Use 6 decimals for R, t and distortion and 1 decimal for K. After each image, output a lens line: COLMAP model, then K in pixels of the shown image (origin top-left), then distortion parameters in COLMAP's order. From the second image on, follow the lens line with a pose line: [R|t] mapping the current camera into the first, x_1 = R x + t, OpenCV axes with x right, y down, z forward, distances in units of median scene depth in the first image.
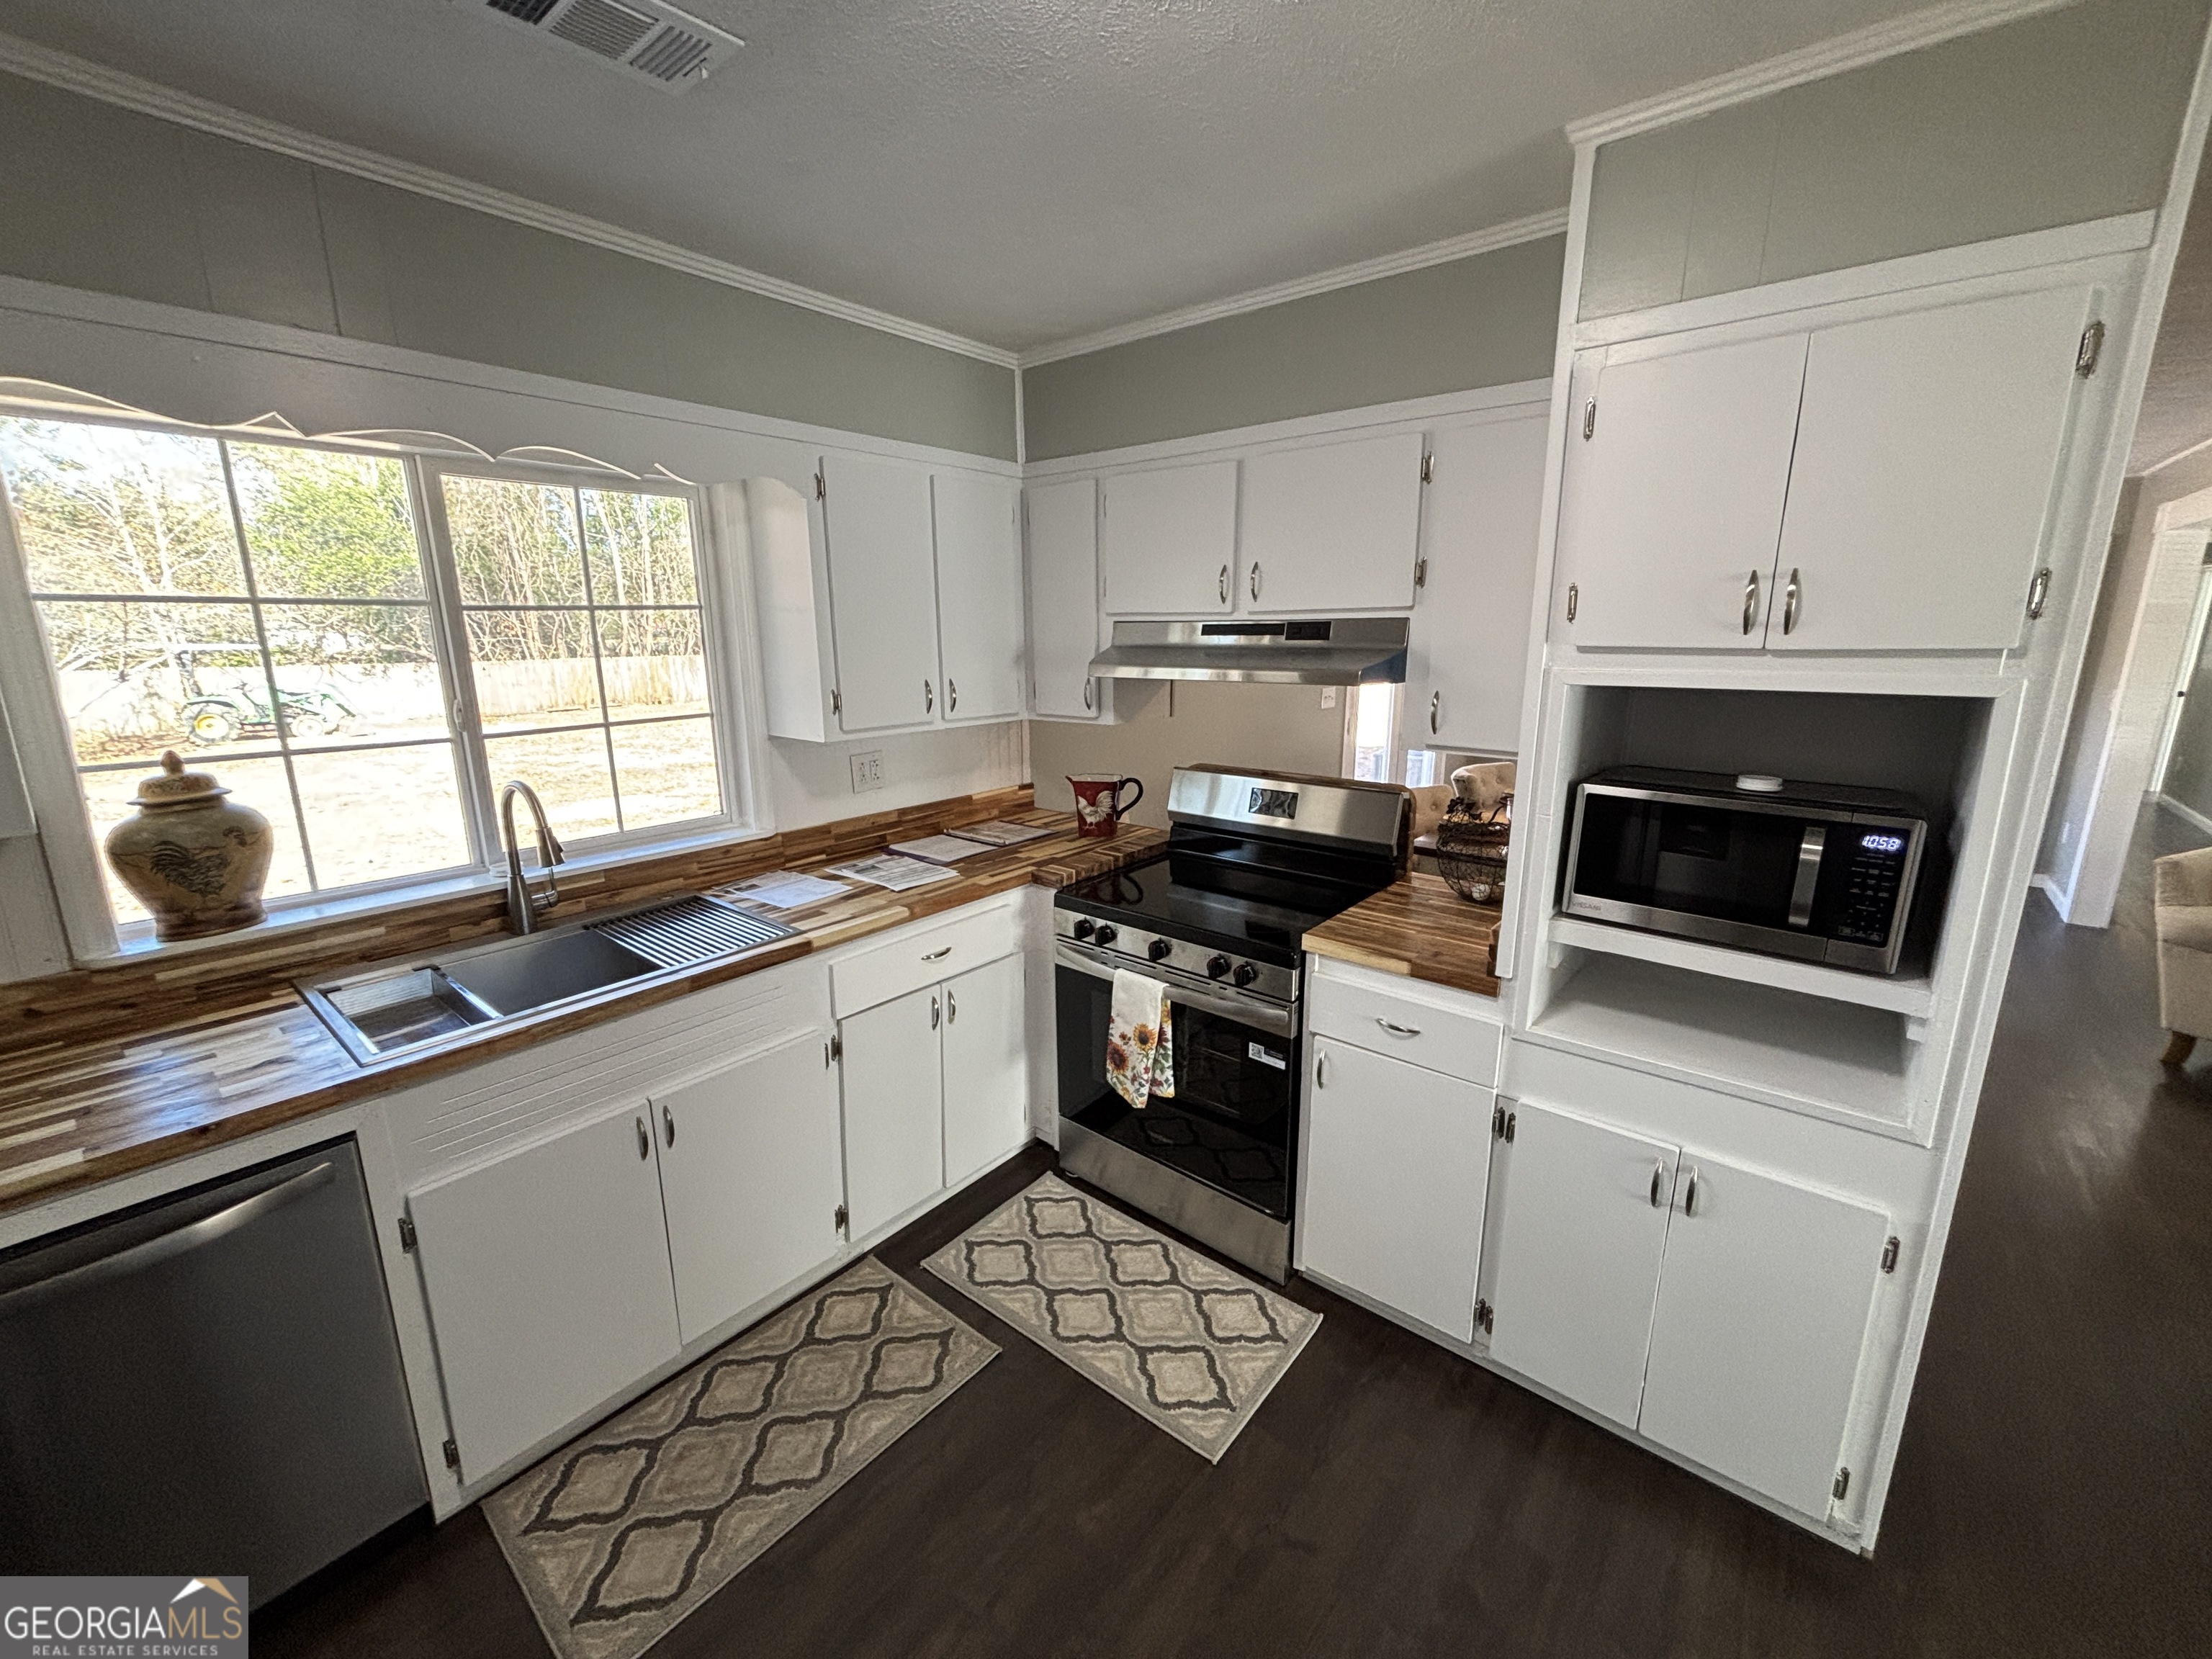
lens RADIAL K [[892.1, 0, 1100.7], [0, 892.1, 828.5], [0, 0, 1]] dist [0.001716, -0.000403]
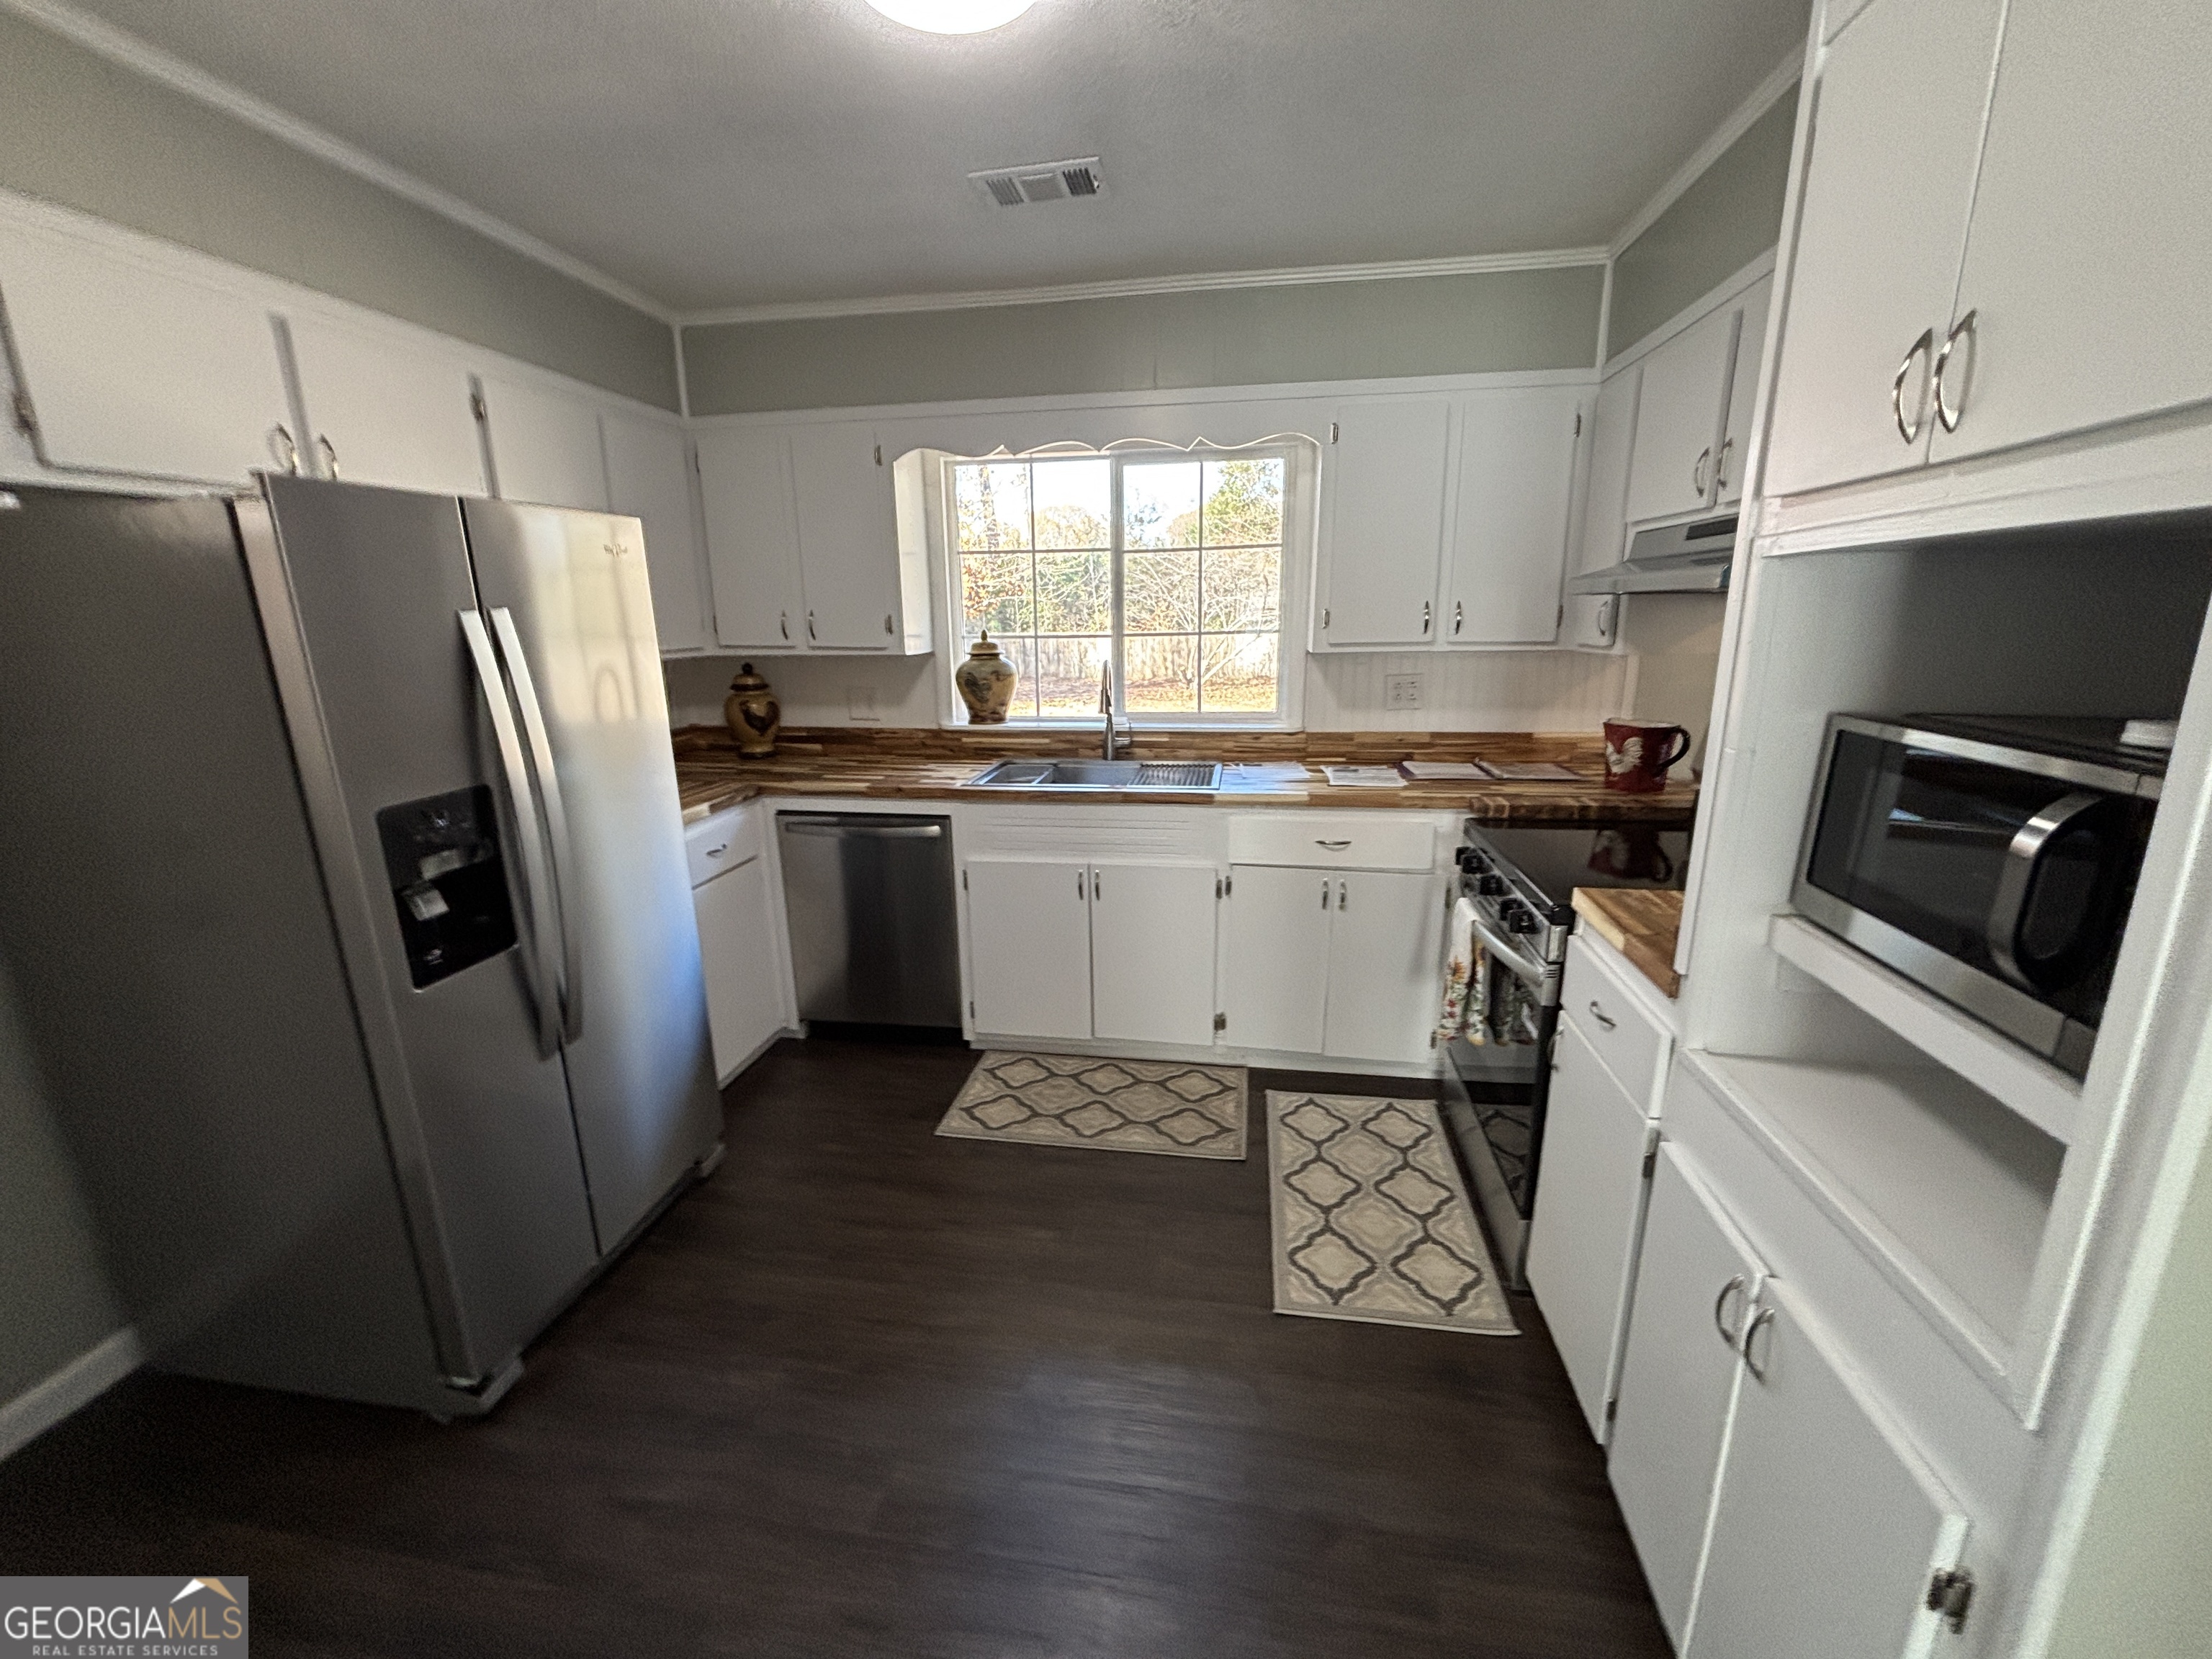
lens RADIAL K [[887.4, 0, 1099.1], [0, 887.4, 826.1], [0, 0, 1]] dist [0.001108, -0.000293]
pose [[0.500291, 0.201840, -0.842004, 0.713955], [-0.181203, 0.975323, 0.126133, 0.038723], [0.846685, 0.089470, 0.524519, 0.181596]]
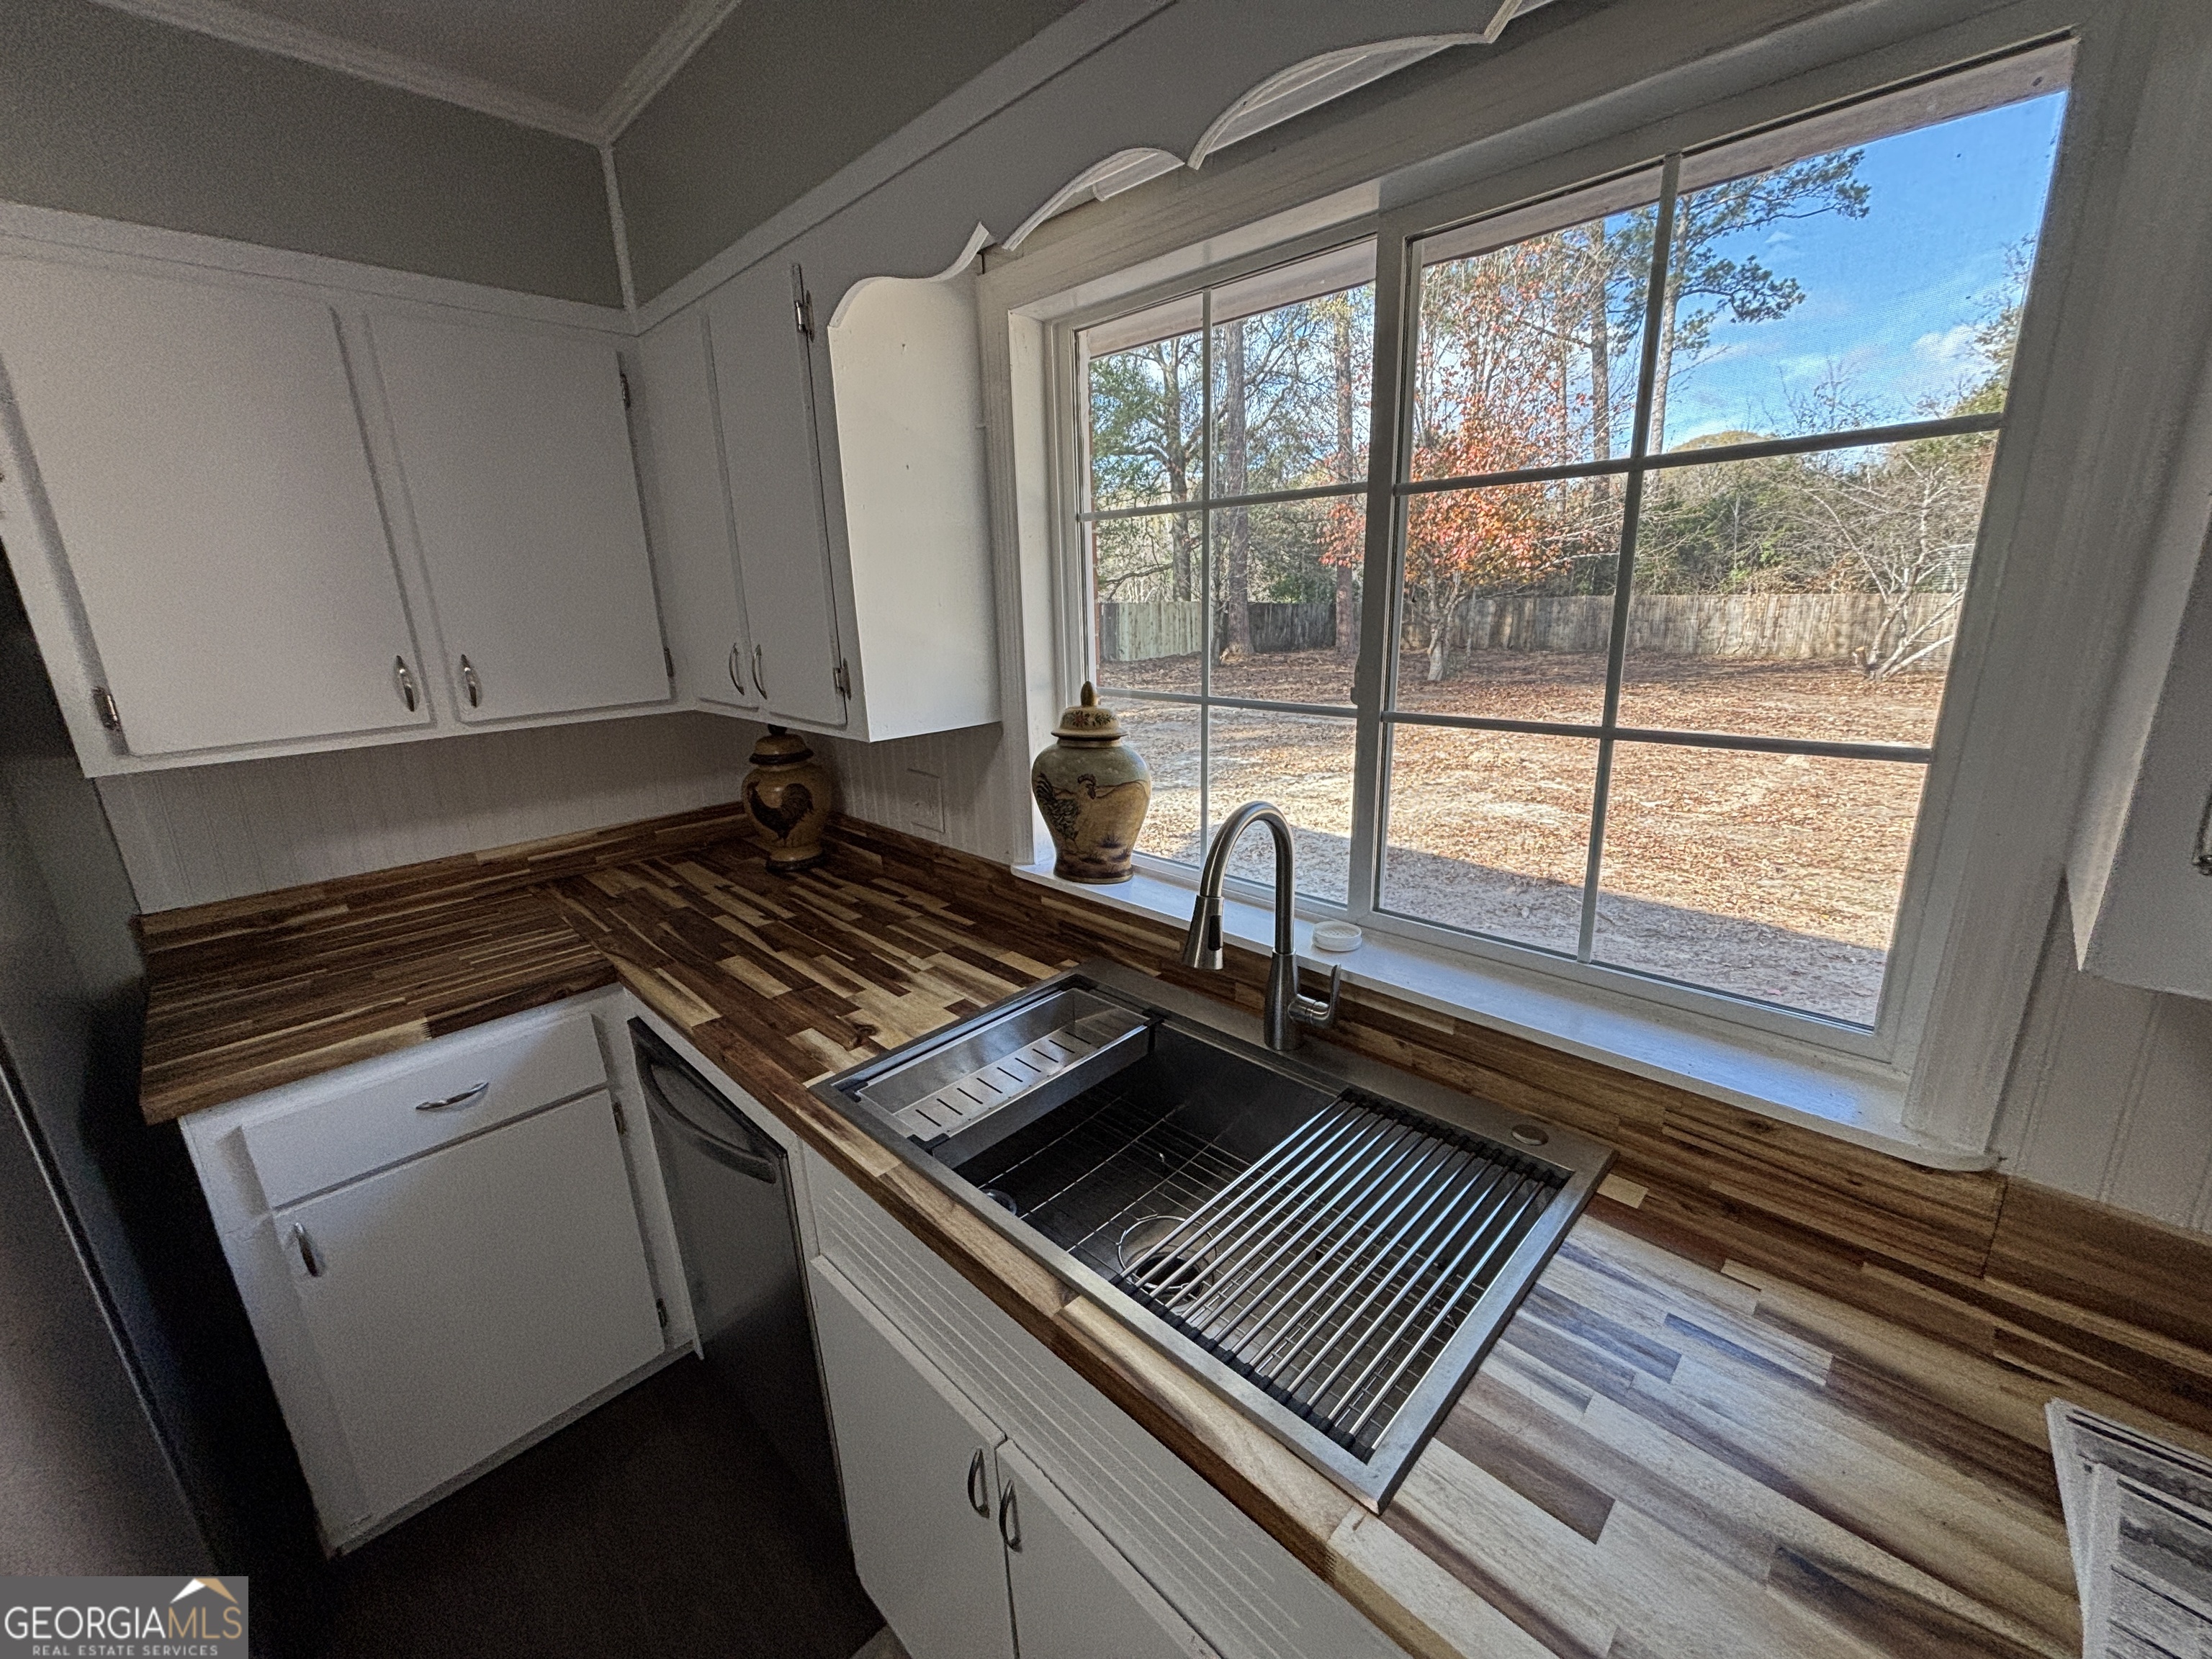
lens RADIAL K [[881.7, 0, 1111.9], [0, 881.7, 832.5], [0, 0, 1]] dist [-0.006456, -0.000108]
pose [[-0.092345, 0.278698, -0.955929, -0.111176], [-0.190104, 0.937437, 0.291671, -0.176525], [0.977411, 0.208660, -0.033586, 0.913437]]
